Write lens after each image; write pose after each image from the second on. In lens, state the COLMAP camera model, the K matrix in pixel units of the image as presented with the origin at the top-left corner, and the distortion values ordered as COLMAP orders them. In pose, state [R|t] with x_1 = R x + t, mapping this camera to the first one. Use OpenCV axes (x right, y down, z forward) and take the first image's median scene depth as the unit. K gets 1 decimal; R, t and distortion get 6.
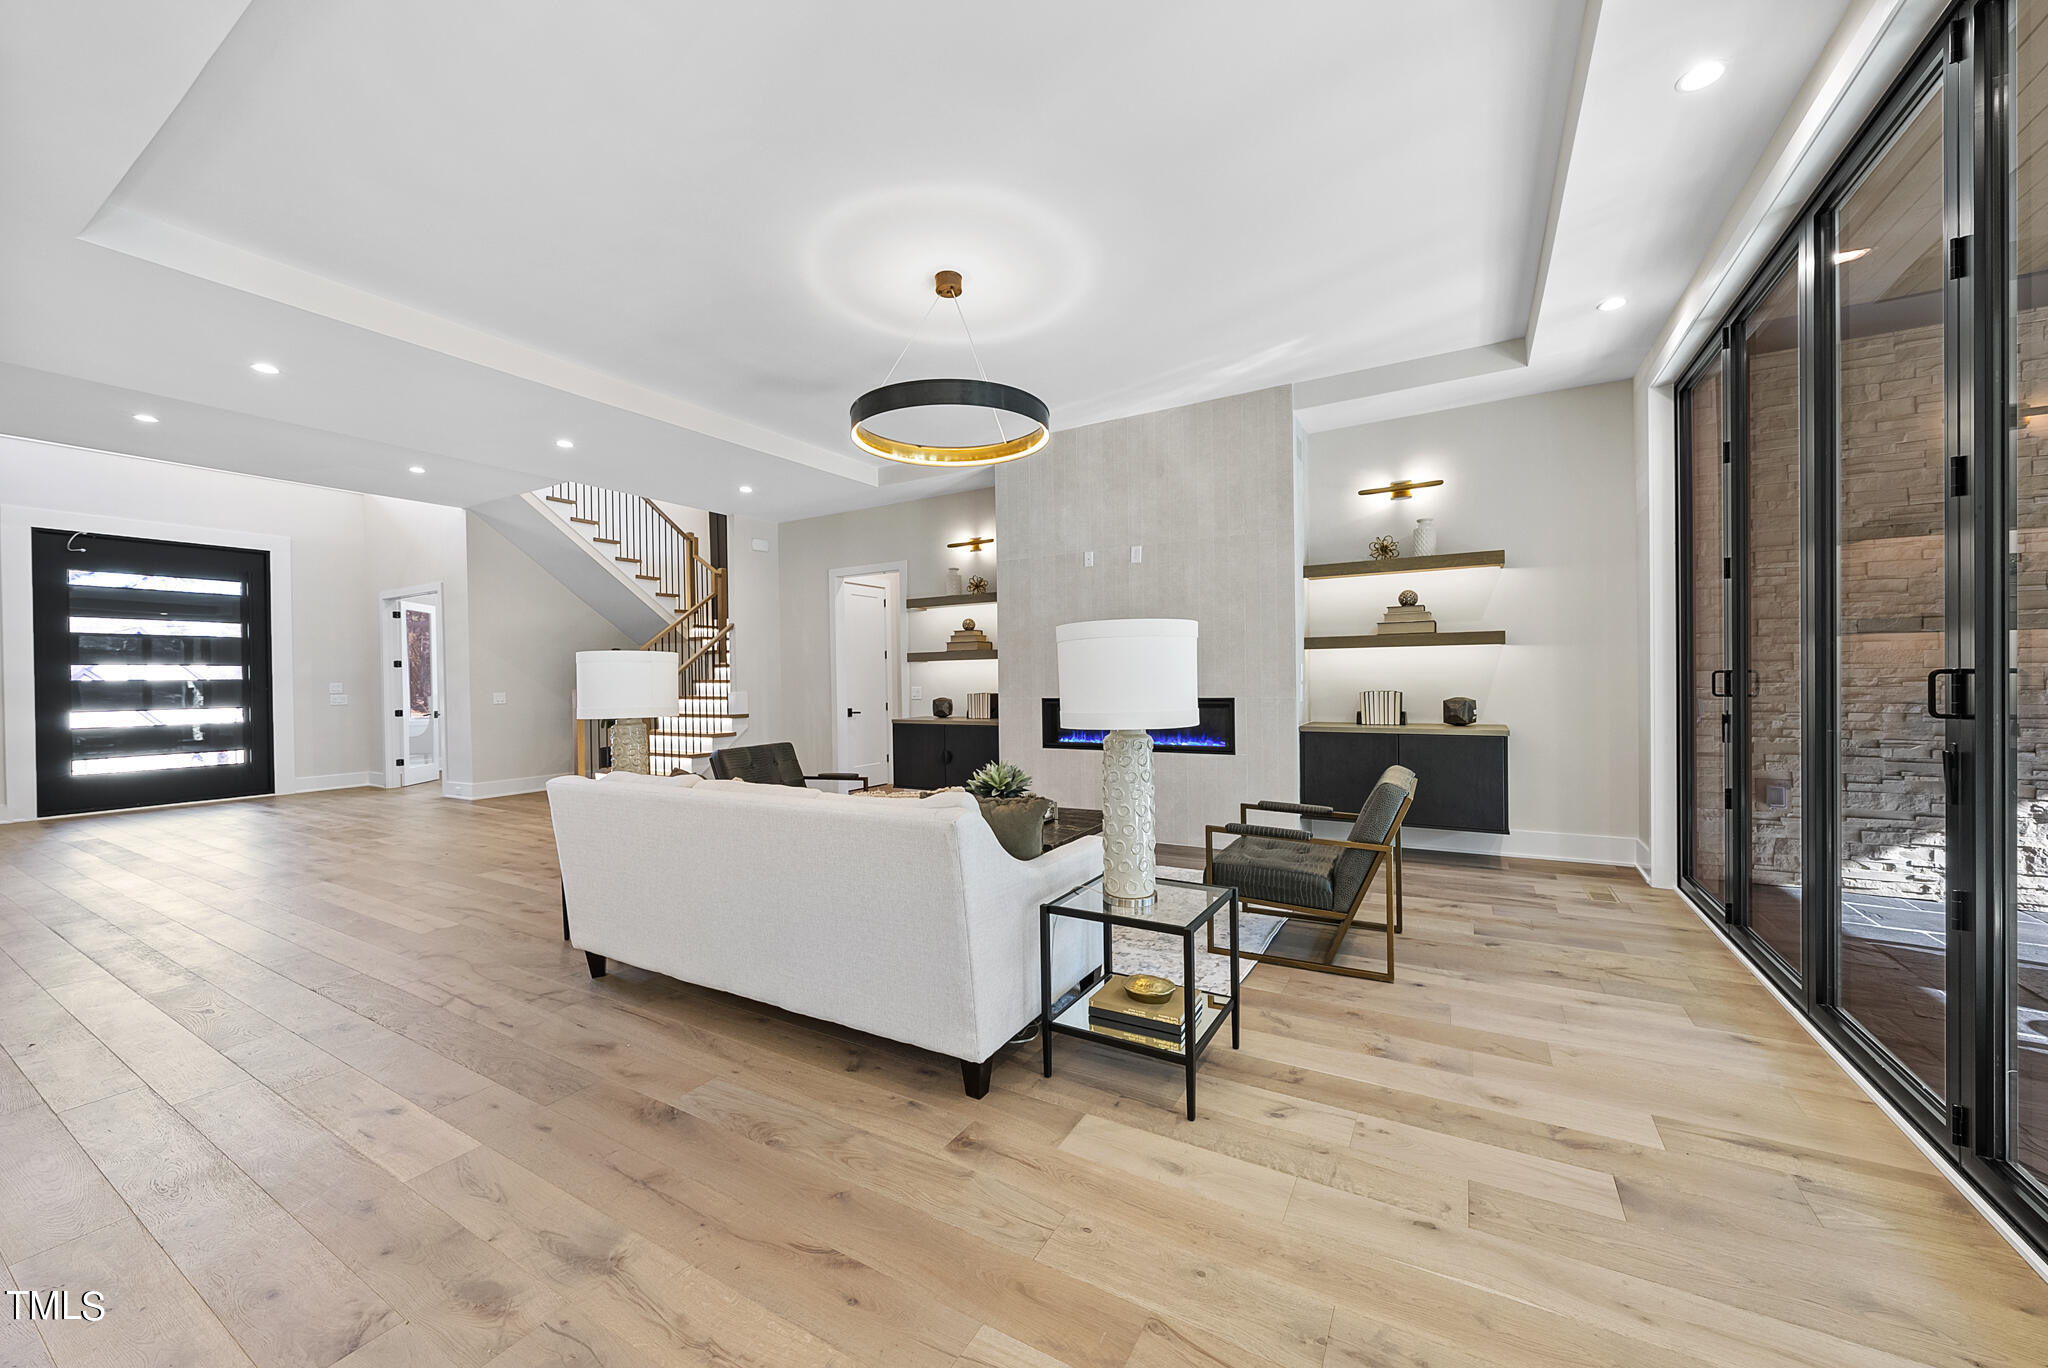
lens RADIAL K [[754.8, 0, 1024.0], [0, 754.8, 684.0], [0, 0, 1]] dist [-0.001072, -0.000218]
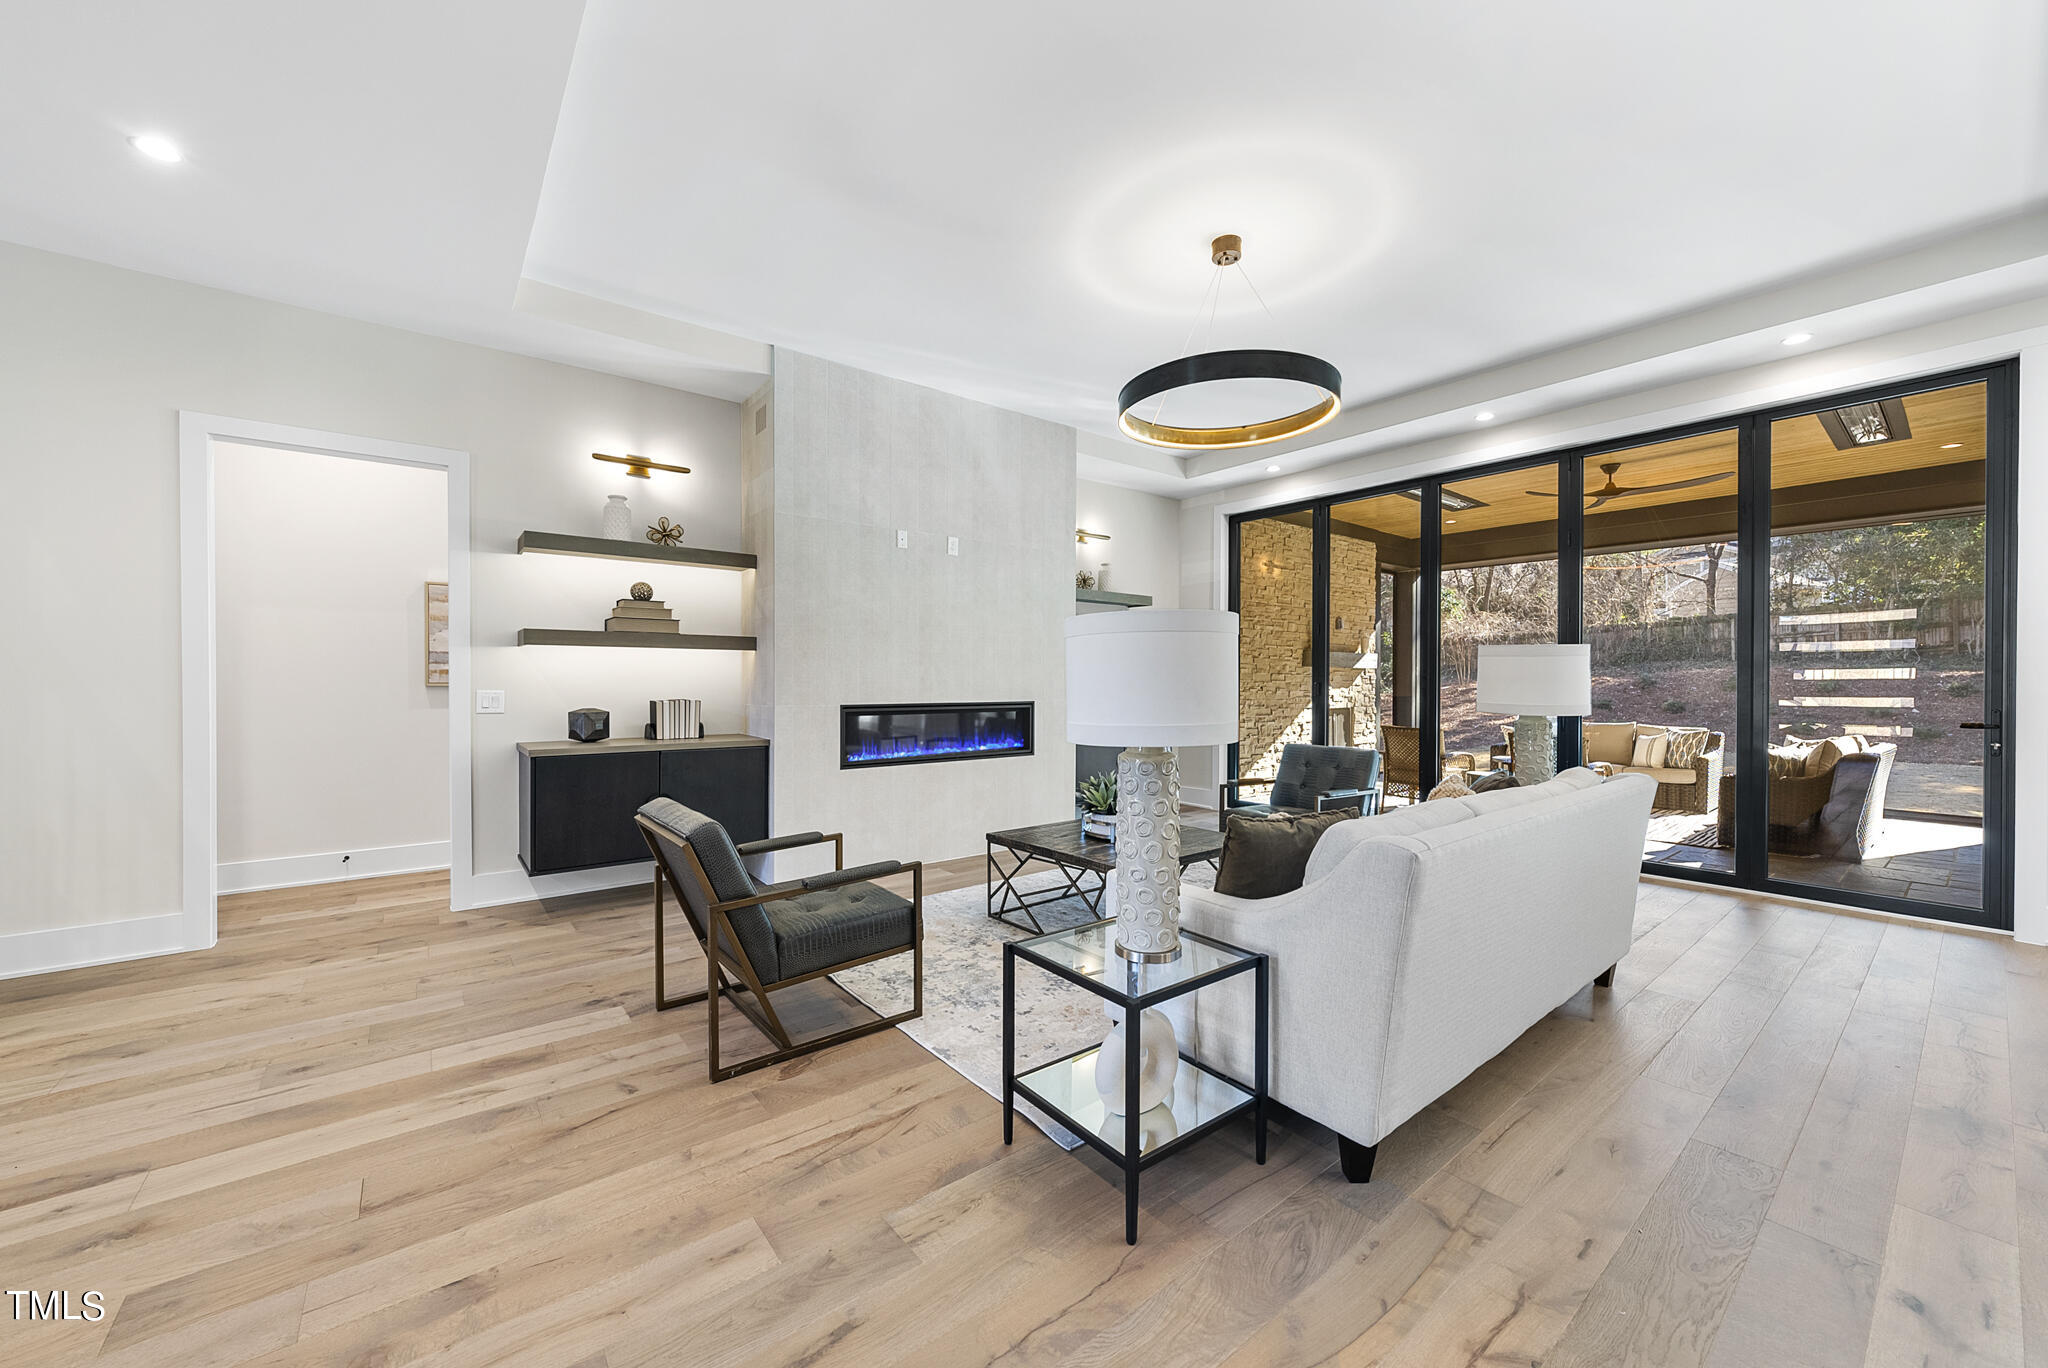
lens RADIAL K [[773.0, 0, 1026.0], [0, 773.0, 685.5], [0, 0, 1]] dist [0.000796, -0.000017]
pose [[0.359155, 0.010796, 0.933216, -0.747249], [-0.001243, 0.999938, -0.011089, 0.008292], [-0.933277, 0.002822, 0.359146, 0.627985]]
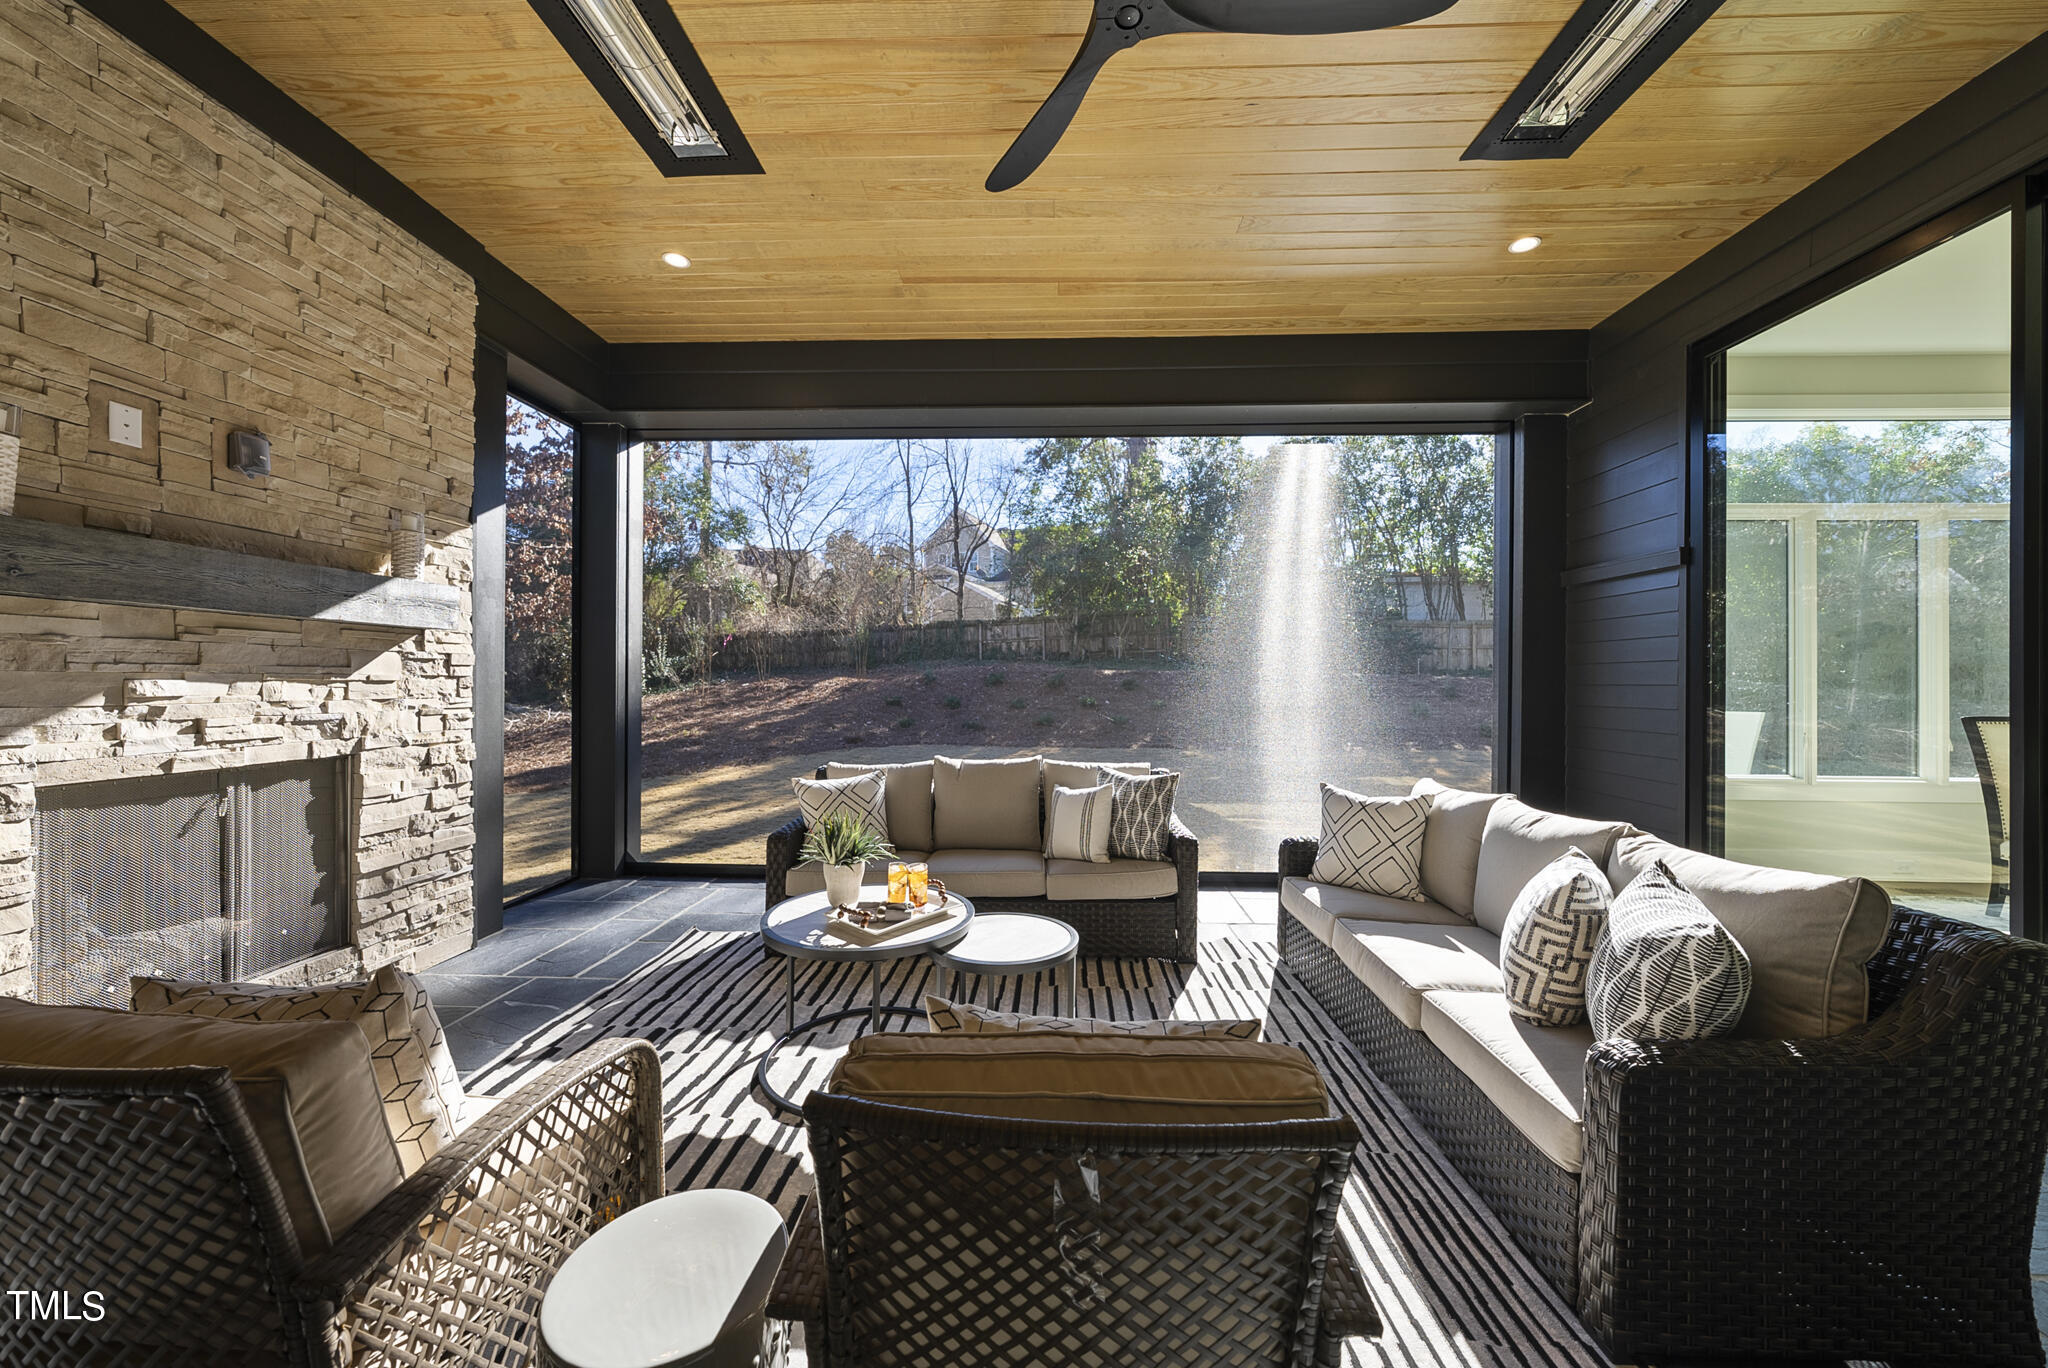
lens RADIAL K [[715.2, 0, 1030.2], [0, 715.2, 680.6], [0, 0, 1]] dist [0.001006, 0.000240]
pose [[-0.472100, 0.012644, 0.881455, 0.561642], [0.008839, 0.999915, -0.009609, -0.004544], [-0.881501, 0.003255, -0.472171, 0.377135]]
